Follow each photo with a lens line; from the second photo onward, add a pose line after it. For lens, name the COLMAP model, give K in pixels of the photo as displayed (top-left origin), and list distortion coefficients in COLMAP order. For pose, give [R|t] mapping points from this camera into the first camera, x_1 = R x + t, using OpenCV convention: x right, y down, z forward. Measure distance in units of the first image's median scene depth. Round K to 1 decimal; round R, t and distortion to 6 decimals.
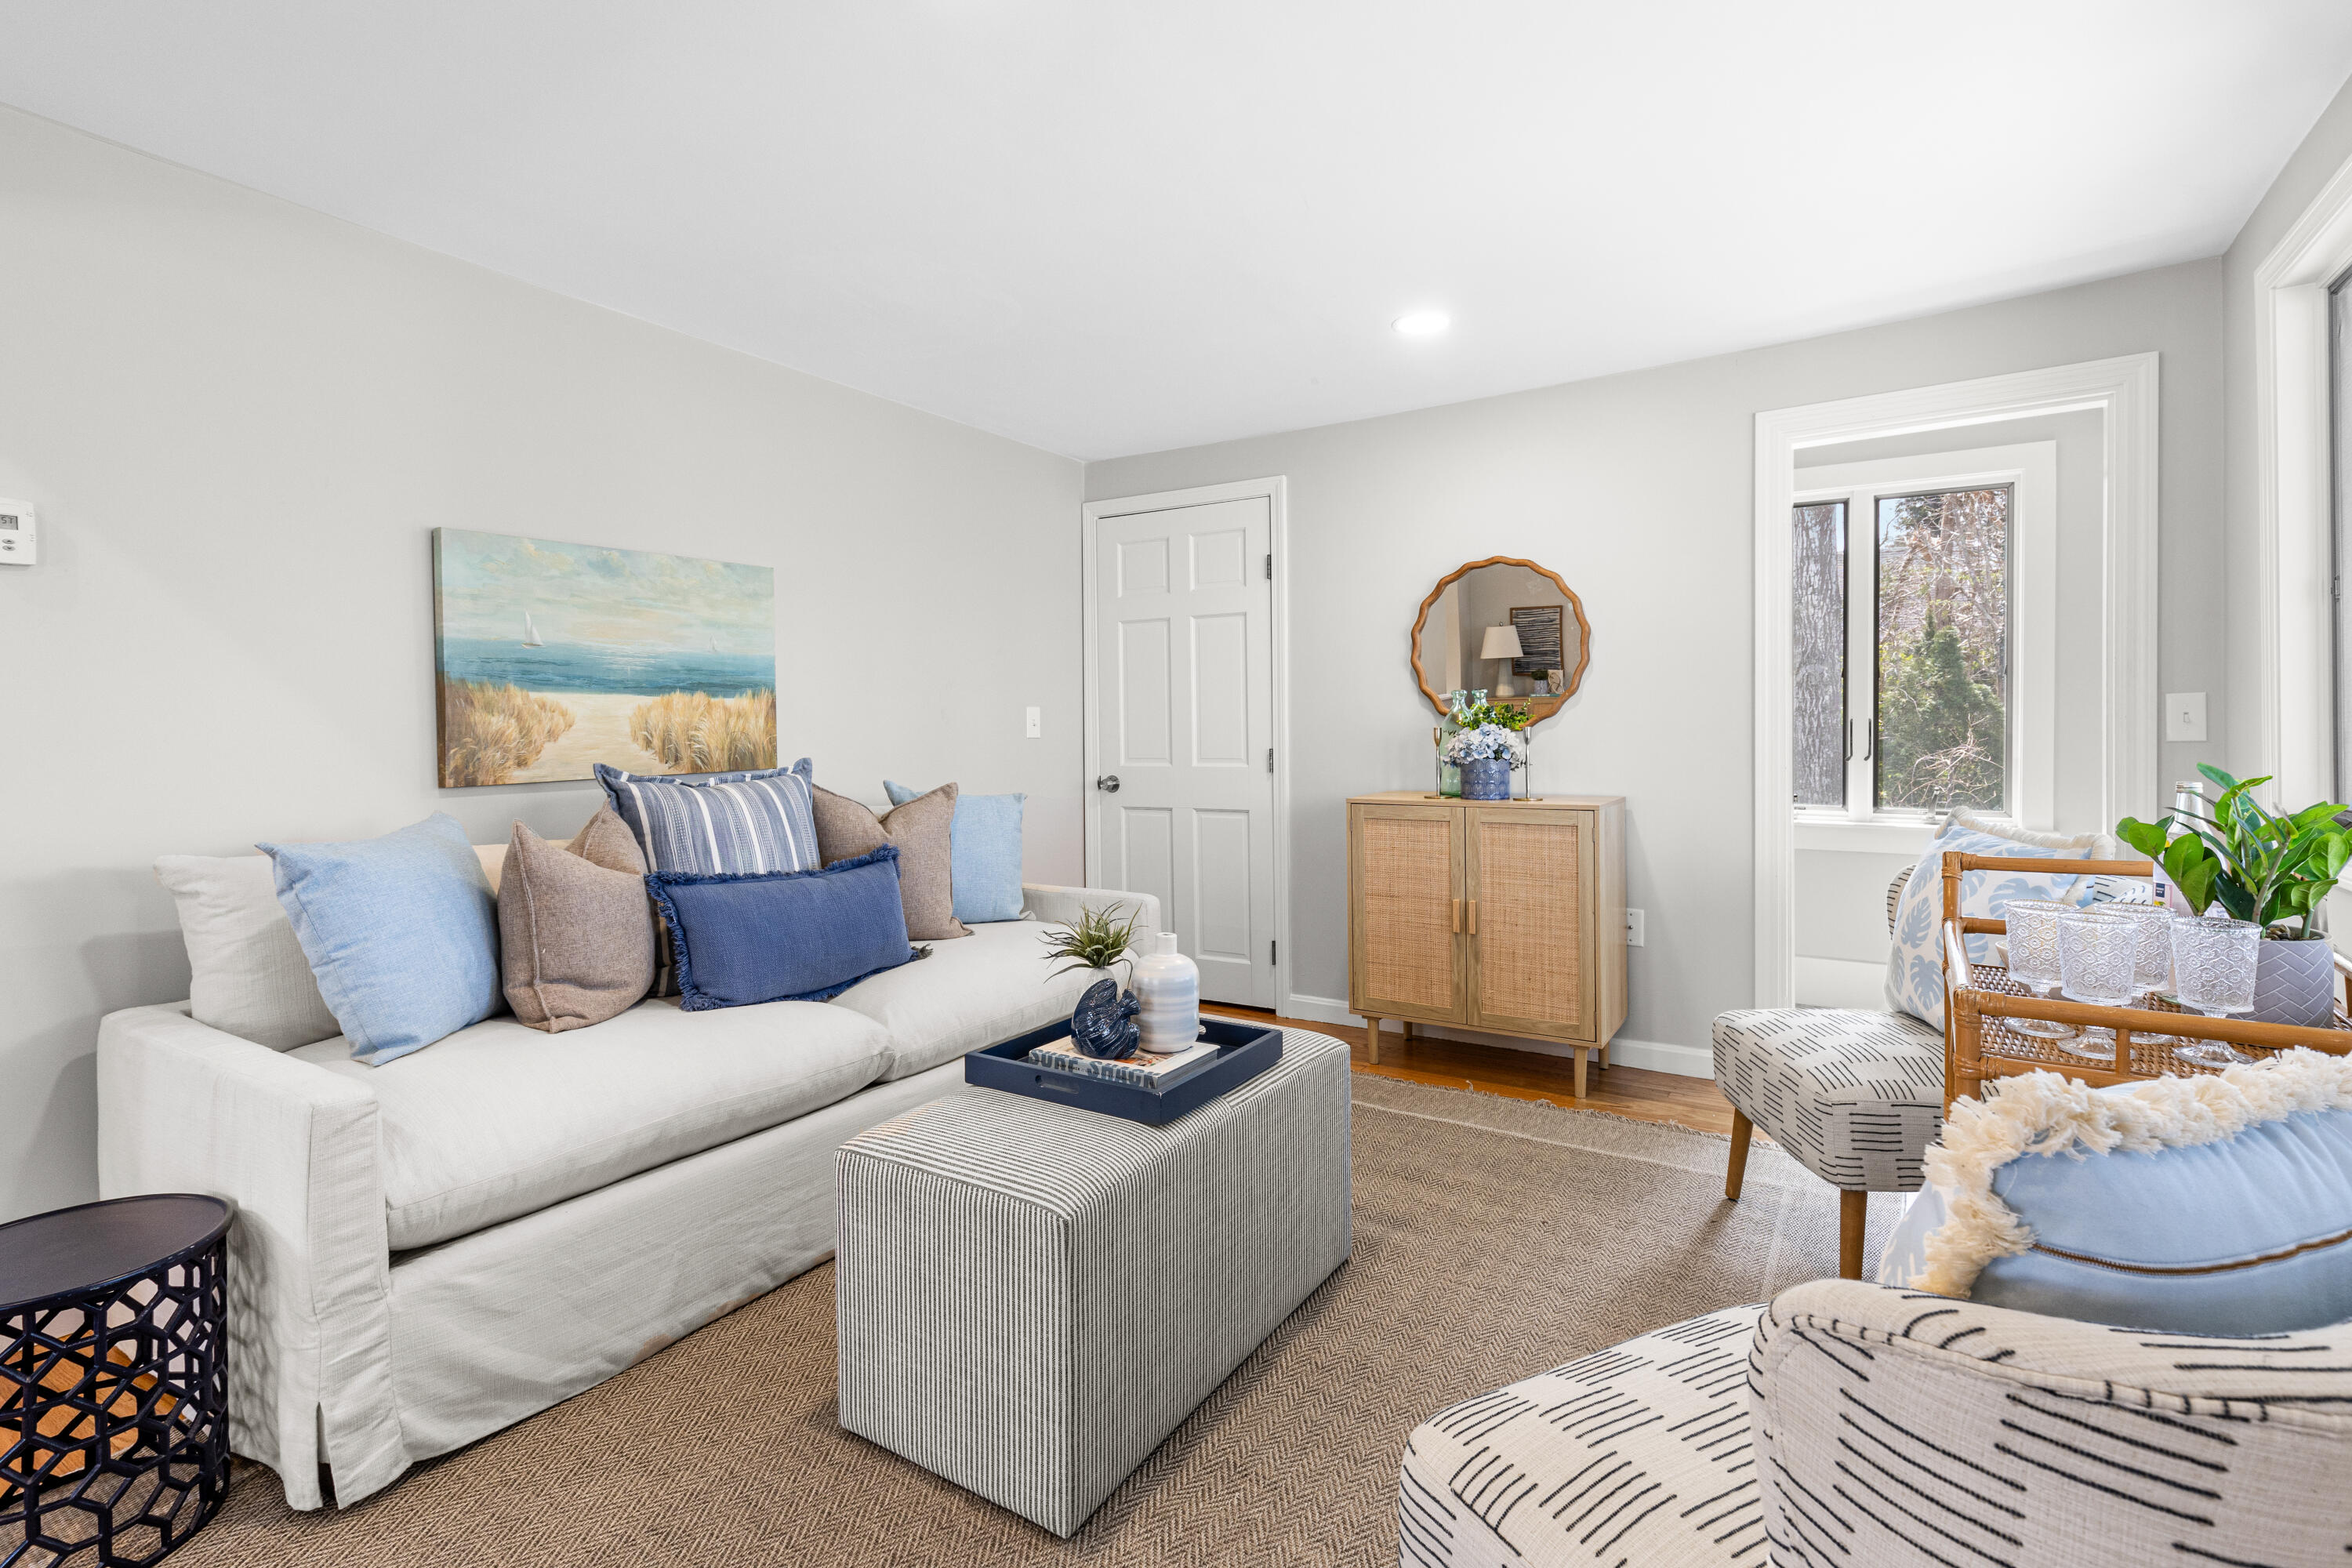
lens RADIAL K [[1113.0, 0, 1176.4], [0, 1113.0, 741.4], [0, 0, 1]] dist [0.003105, 0.001525]
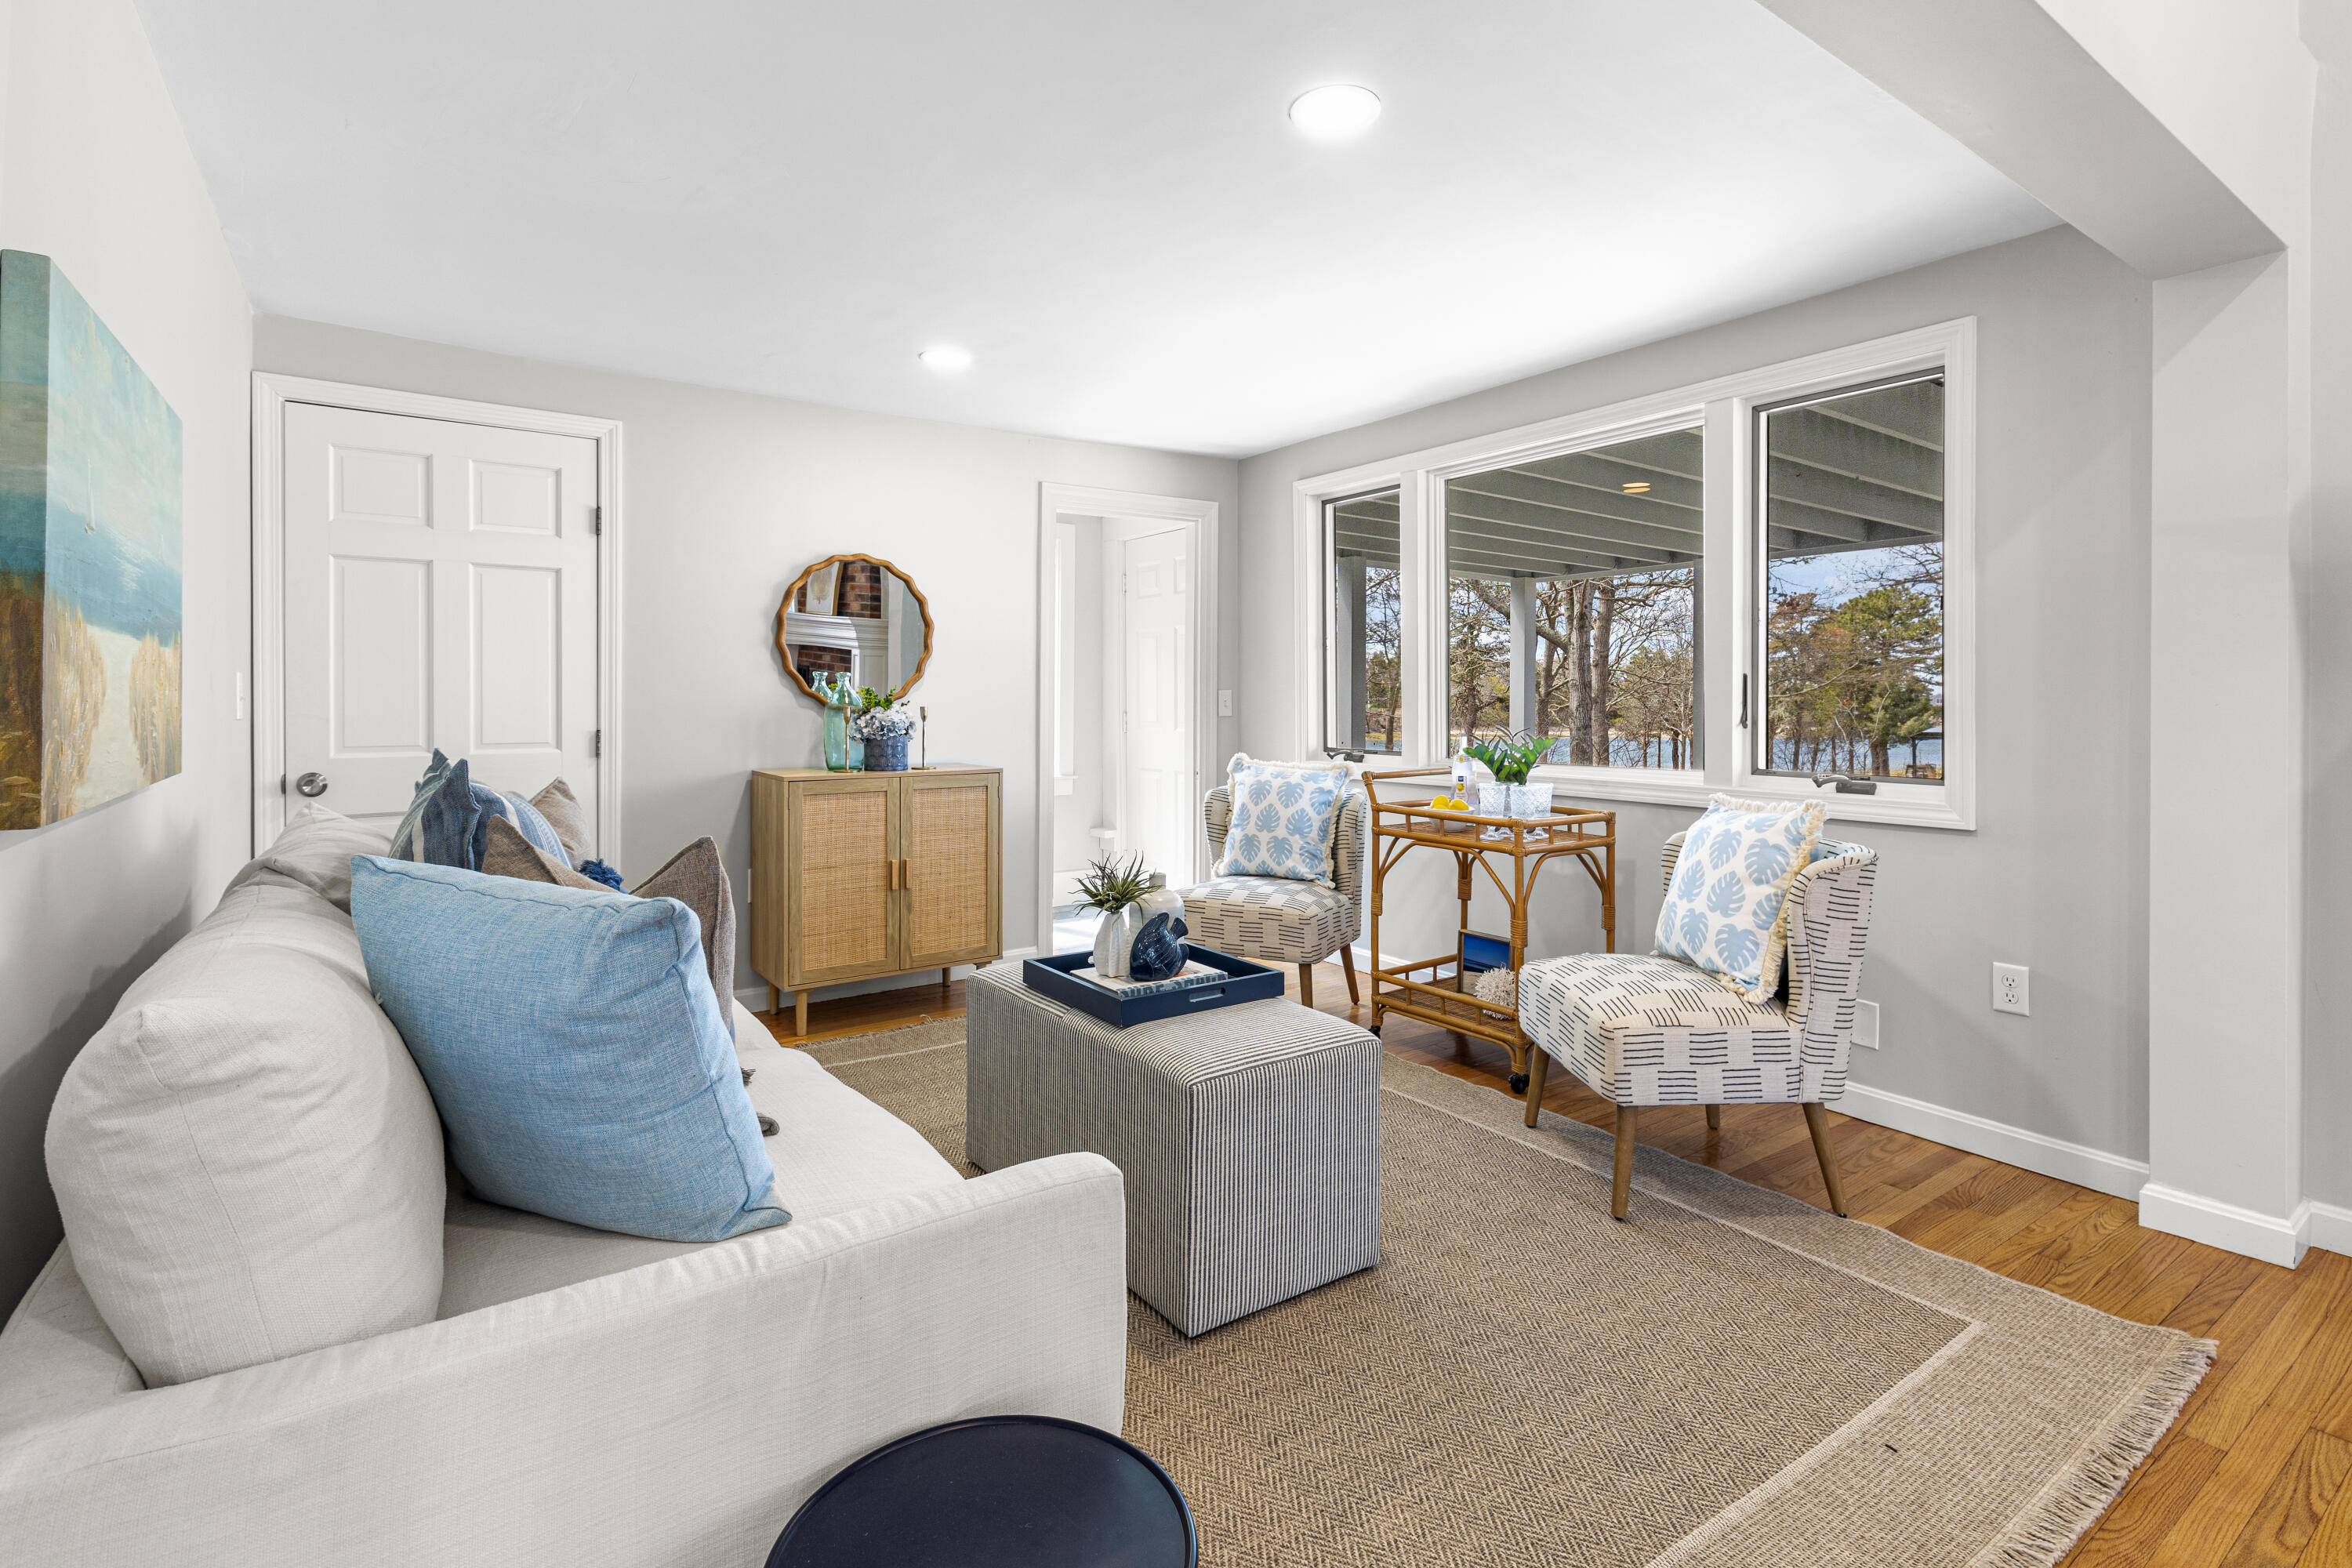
lens RADIAL K [[1113.0, 0, 1163.3], [0, 1113.0, 705.2], [0, 0, 1]] dist [0.003105, 0.001525]
pose [[0.370193, 0.005734, 0.928937, -0.701960], [0.008738, 0.999915, -0.009654, -0.000537], [-0.928914, 0.011691, 0.370112, 0.336785]]
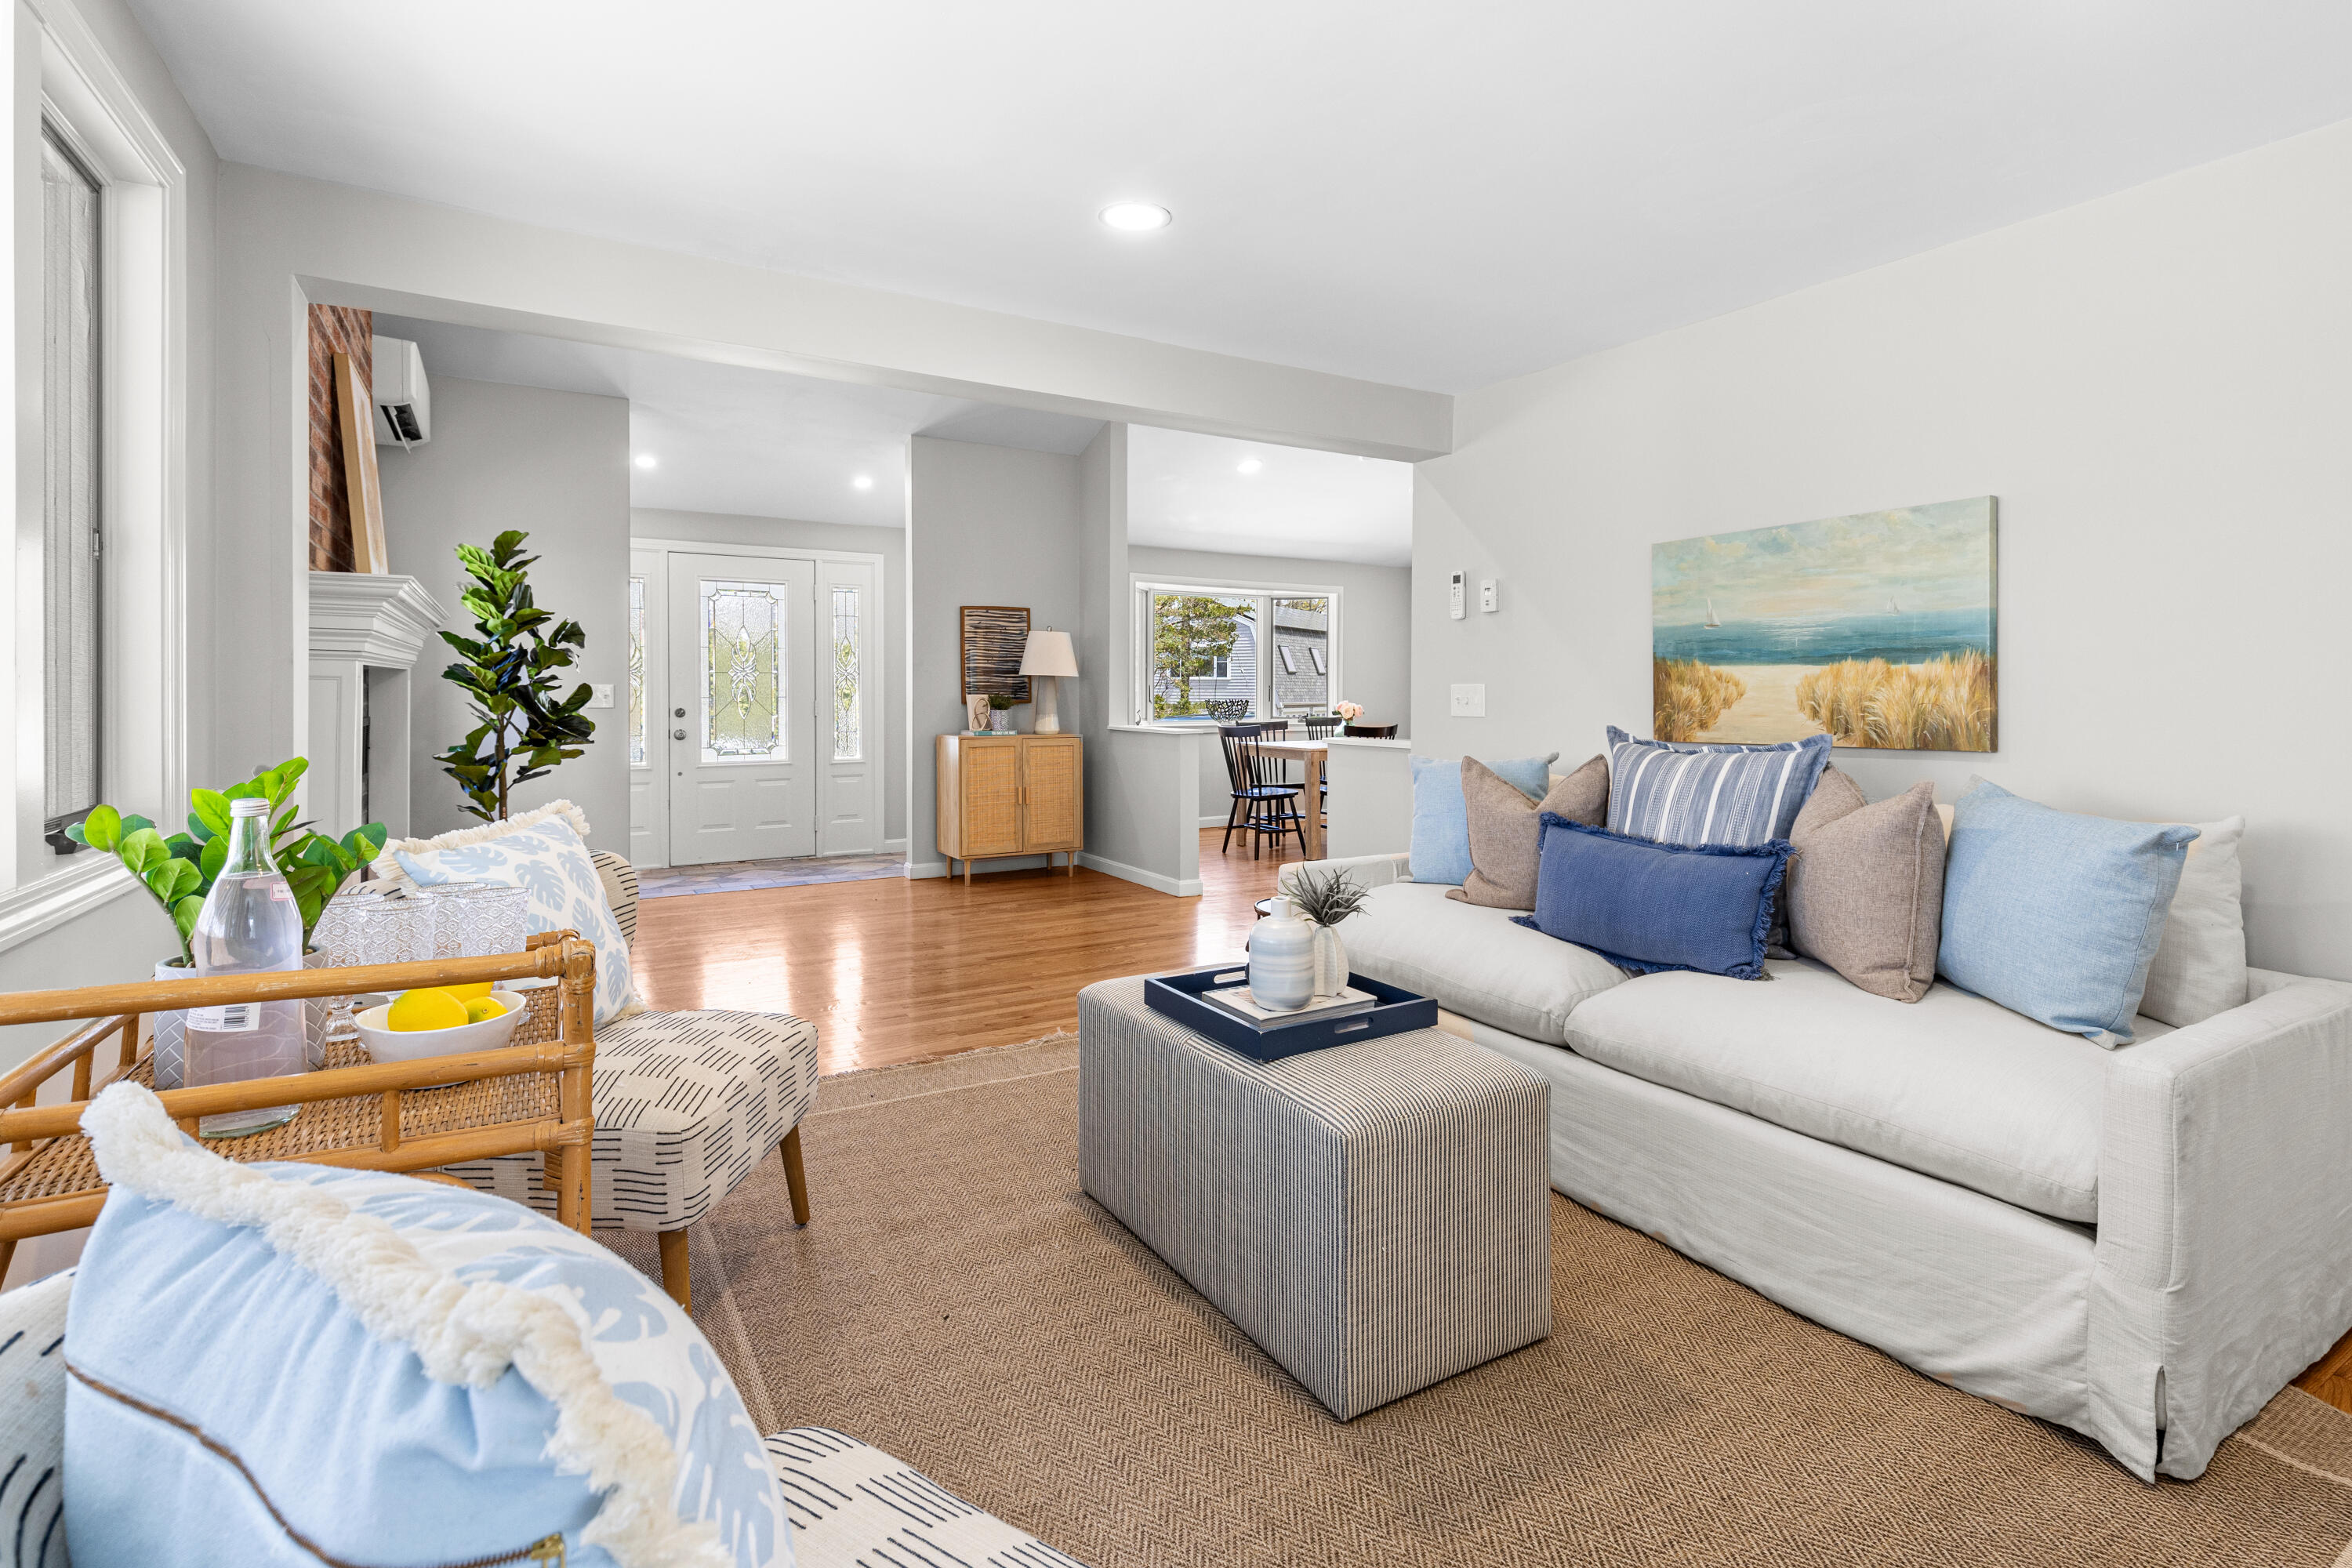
lens RADIAL K [[1113.0, 0, 1213.2], [0, 1113.0, 695.9], [0, 0, 1]] dist [0.003105, 0.001525]
pose [[-0.424336, 0.007536, -0.905473, 0.633151], [-0.014768, 0.999775, 0.015242, -0.020207], [0.905384, 0.019840, -0.424130, 0.911937]]
